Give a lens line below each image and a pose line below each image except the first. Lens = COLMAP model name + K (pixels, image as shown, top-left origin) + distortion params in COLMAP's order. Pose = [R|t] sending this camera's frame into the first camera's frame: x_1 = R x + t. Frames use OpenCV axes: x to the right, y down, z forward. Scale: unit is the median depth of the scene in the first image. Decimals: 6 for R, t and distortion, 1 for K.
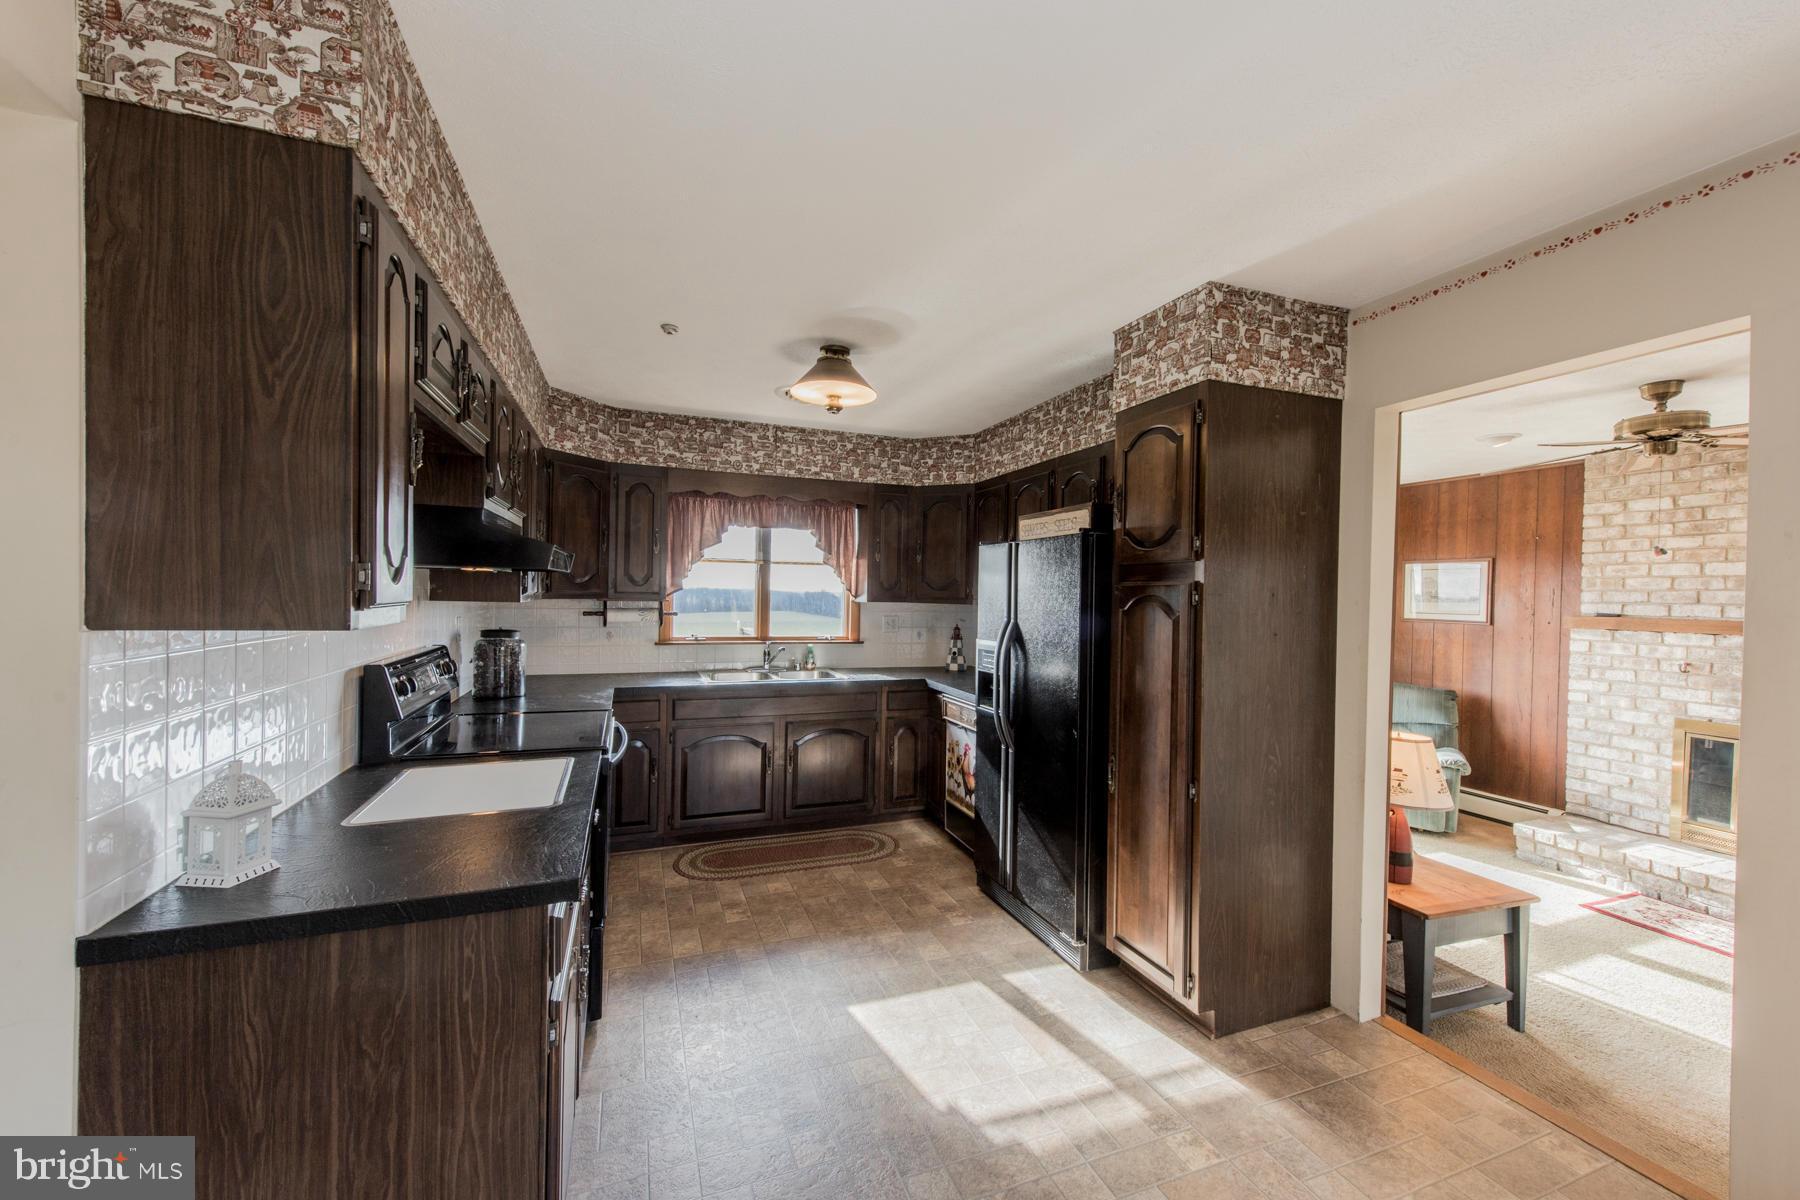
lens RADIAL K [[705.3, 0, 905.2], [0, 705.3, 602.4], [0, 0, 1]] dist [0.020489, -0.006208]
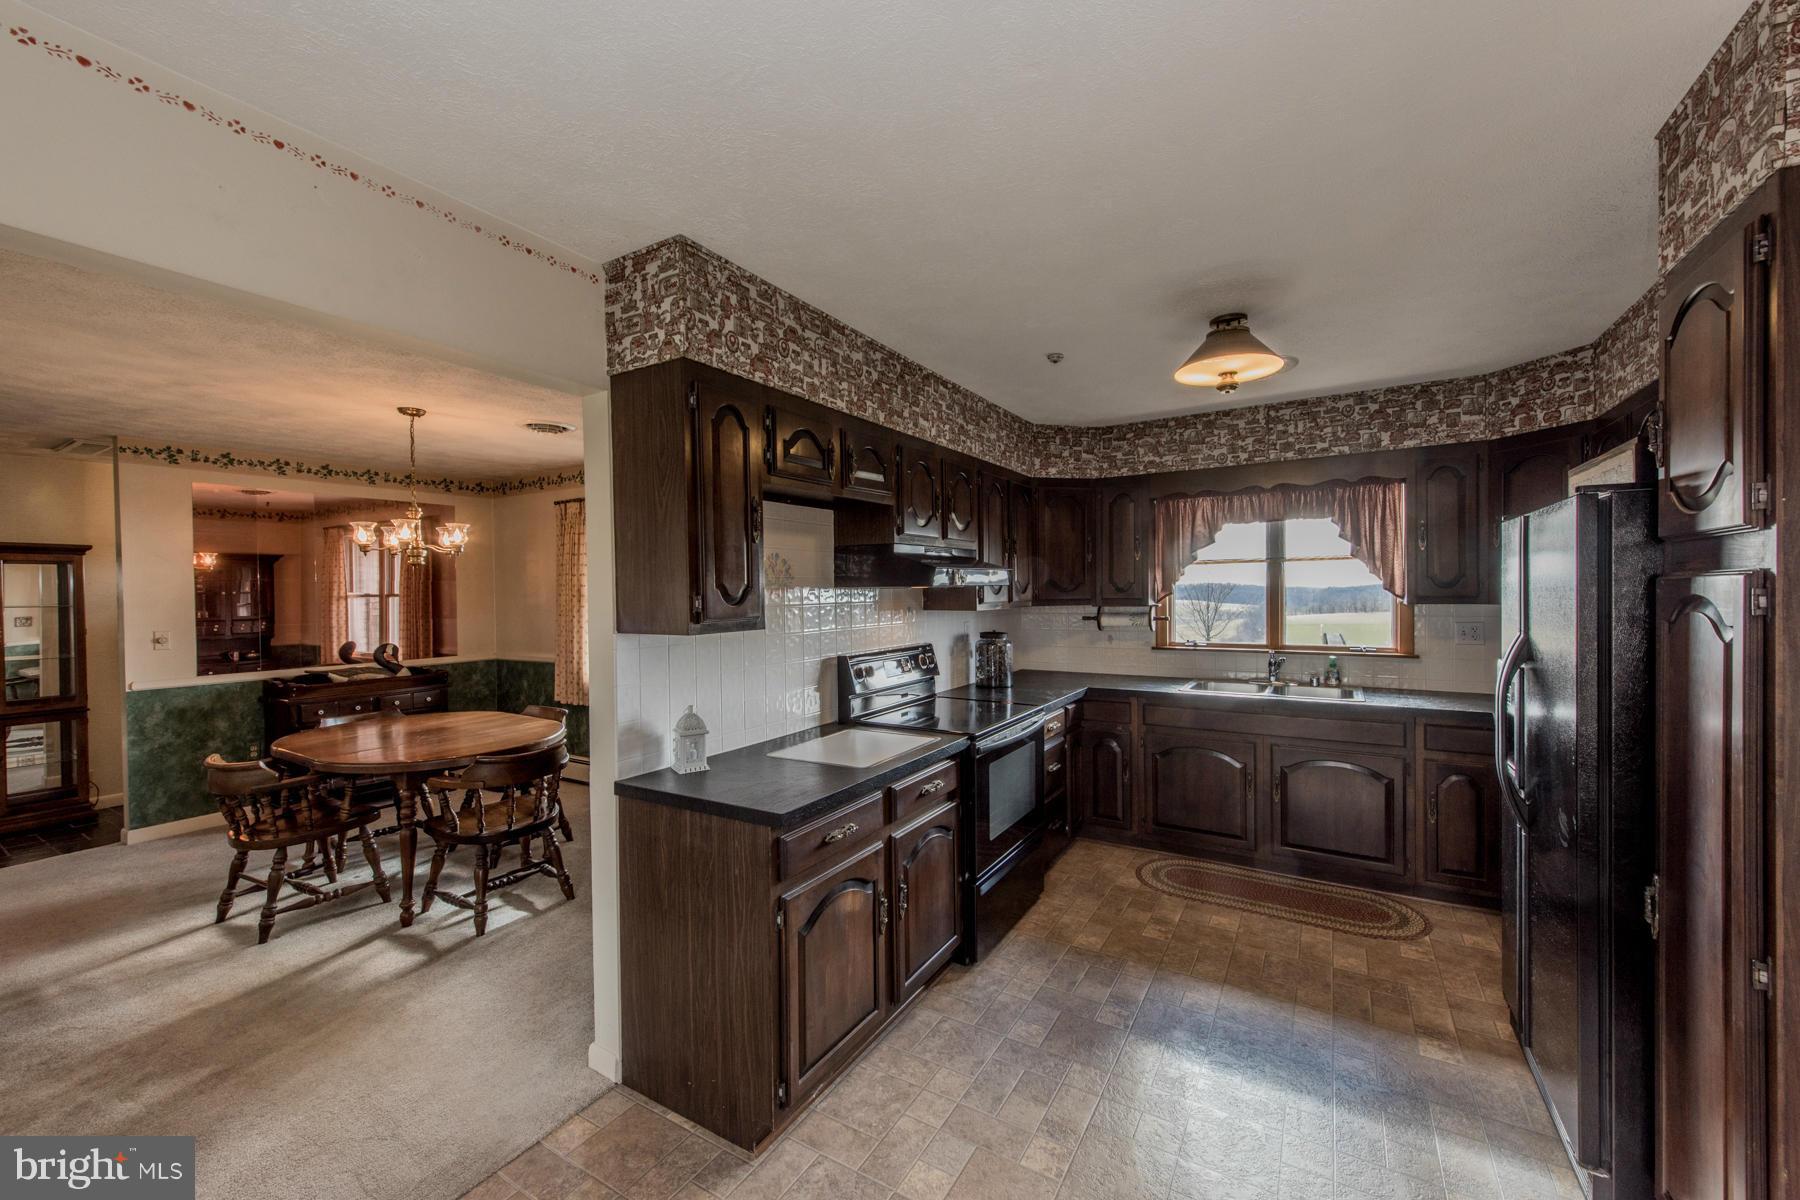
lens RADIAL K [[705.3, 0, 905.2], [0, 705.3, 602.4], [0, 0, 1]] dist [0.020489, -0.006208]
pose [[0.607111, -0.013161, -0.794508, 0.316222], [0.014547, 0.999879, -0.005448, -0.008614], [0.794484, -0.008250, 0.607229, 0.134127]]
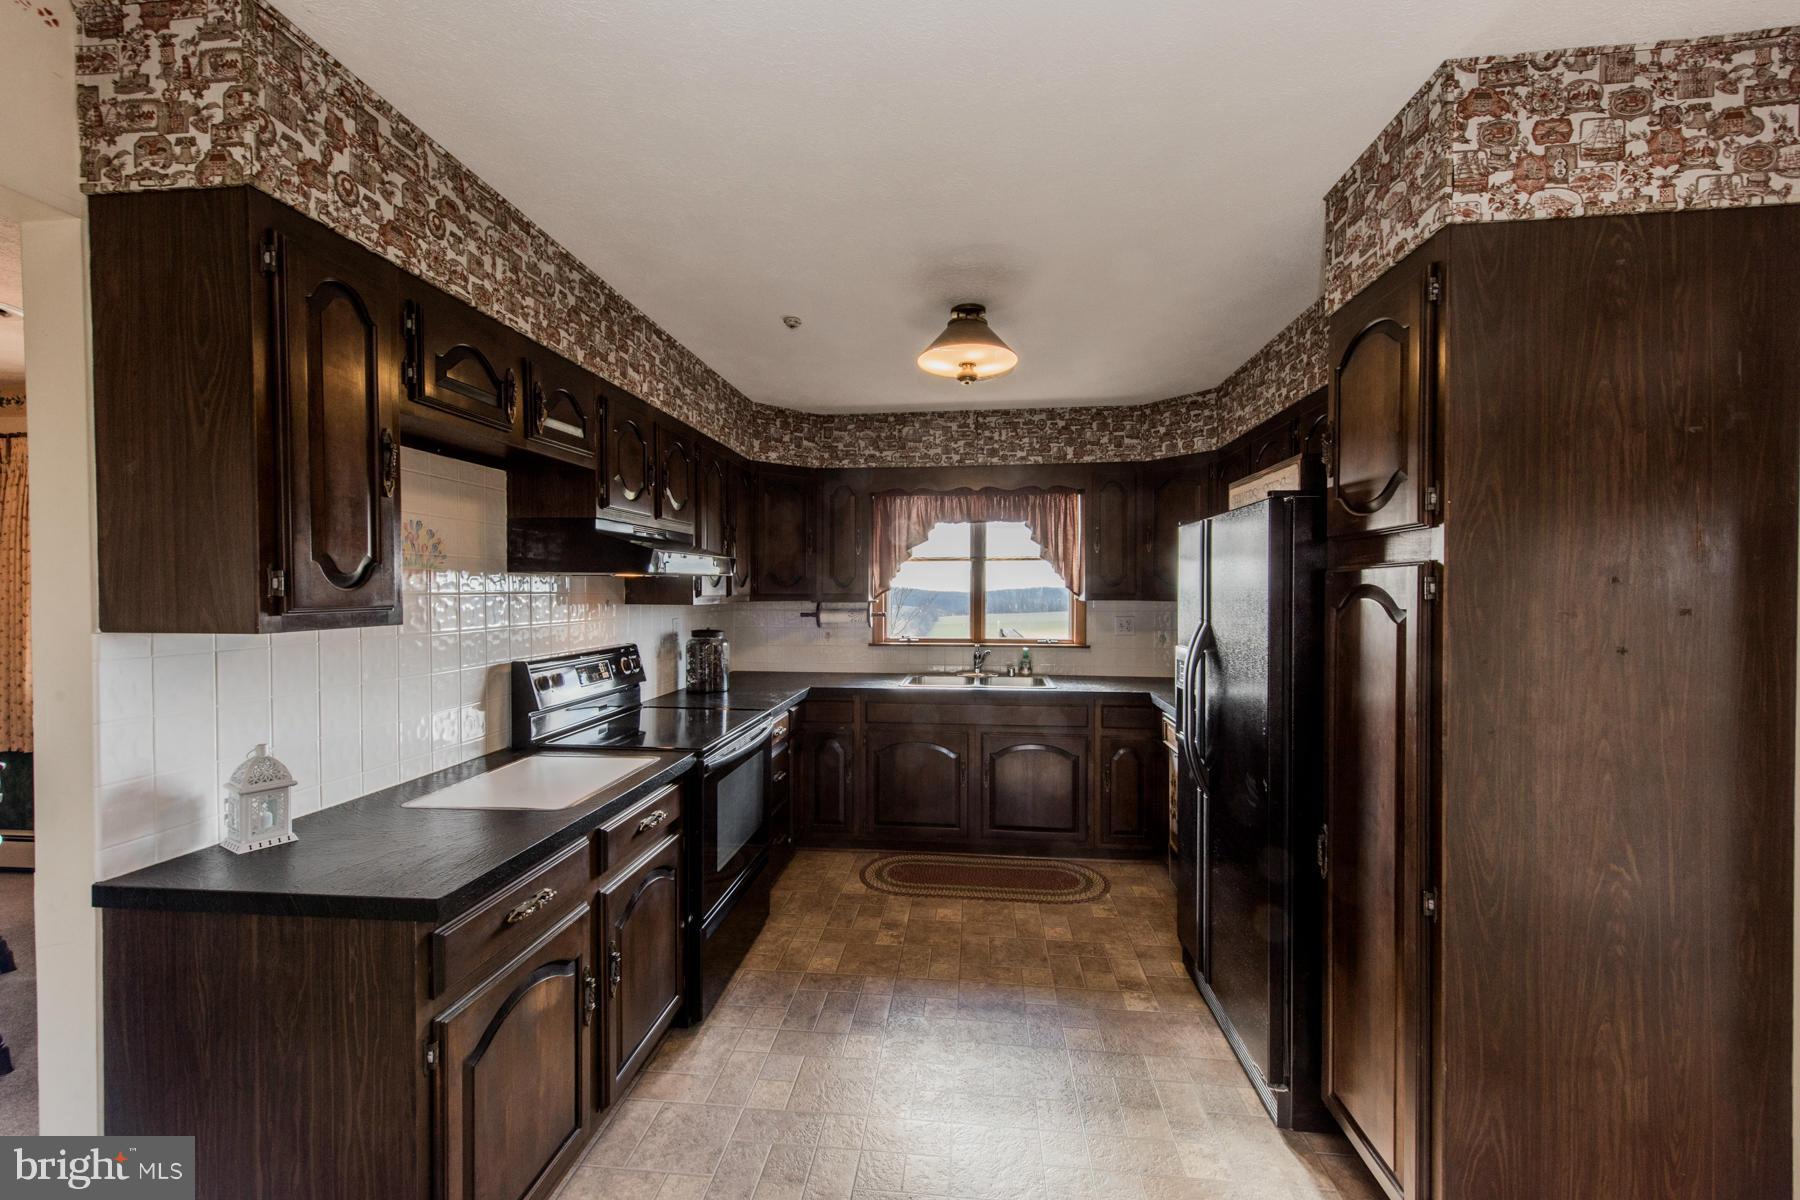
lens RADIAL K [[705.3, 0, 905.2], [0, 705.3, 602.4], [0, 0, 1]] dist [0.020489, -0.006208]
pose [[0.887905, -0.010536, -0.459907, 0.205511], [0.010816, 0.999939, -0.002025, 0.001636], [0.459900, -0.003176, 0.887965, 0.174061]]
